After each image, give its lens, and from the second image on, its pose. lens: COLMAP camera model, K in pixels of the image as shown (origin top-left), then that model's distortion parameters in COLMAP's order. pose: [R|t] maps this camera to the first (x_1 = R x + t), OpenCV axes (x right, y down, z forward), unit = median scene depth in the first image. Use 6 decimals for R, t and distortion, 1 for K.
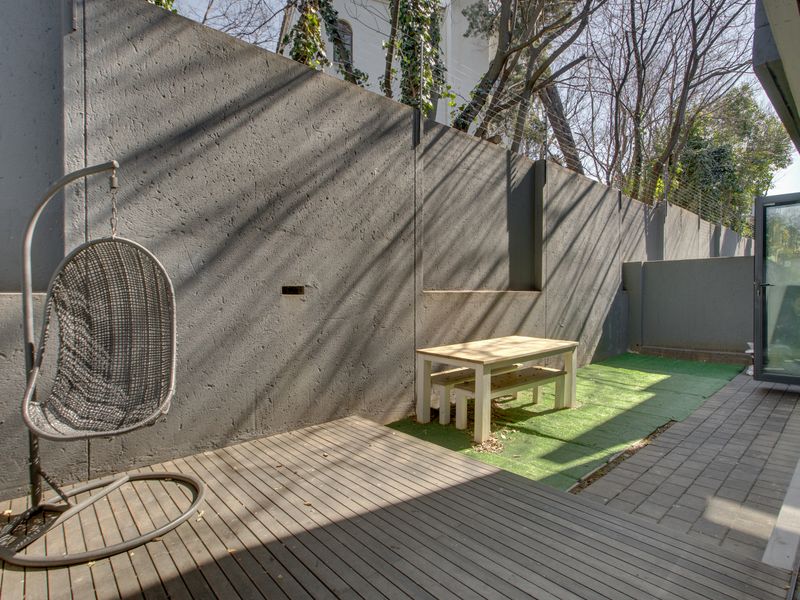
lens RADIAL K [[400.1, 0, 400.0], [0, 400.1, 300.0], [0, 0, 1]] dist [-0.002413, 0.001007]
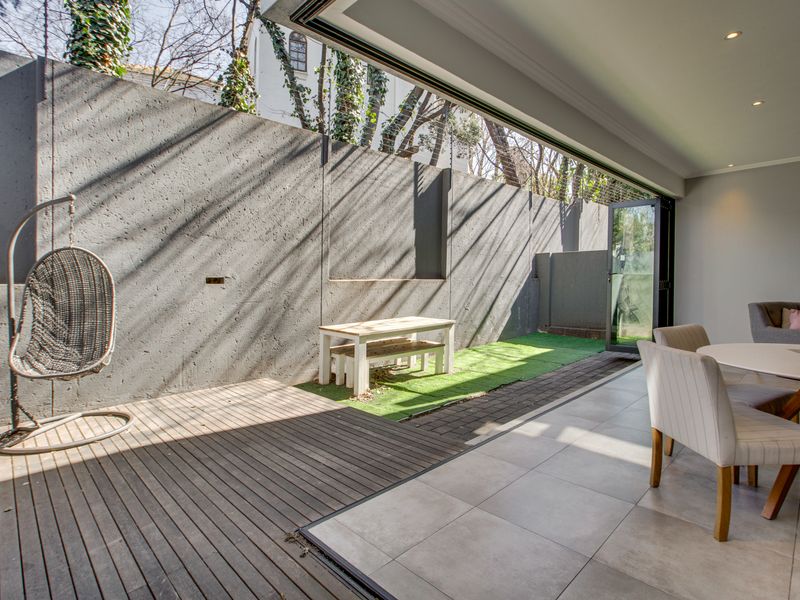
lens RADIAL K [[421.0, 0, 405.3], [0, 421.0, 278.3], [0, 0, 1]] dist [0.000077, 0.003269]
pose [[0.999572, -0.003727, 0.029031, 0.323820], [0.004271, 0.999816, -0.018719, -0.003240], [-0.028955, 0.018835, 0.999403, -0.406564]]
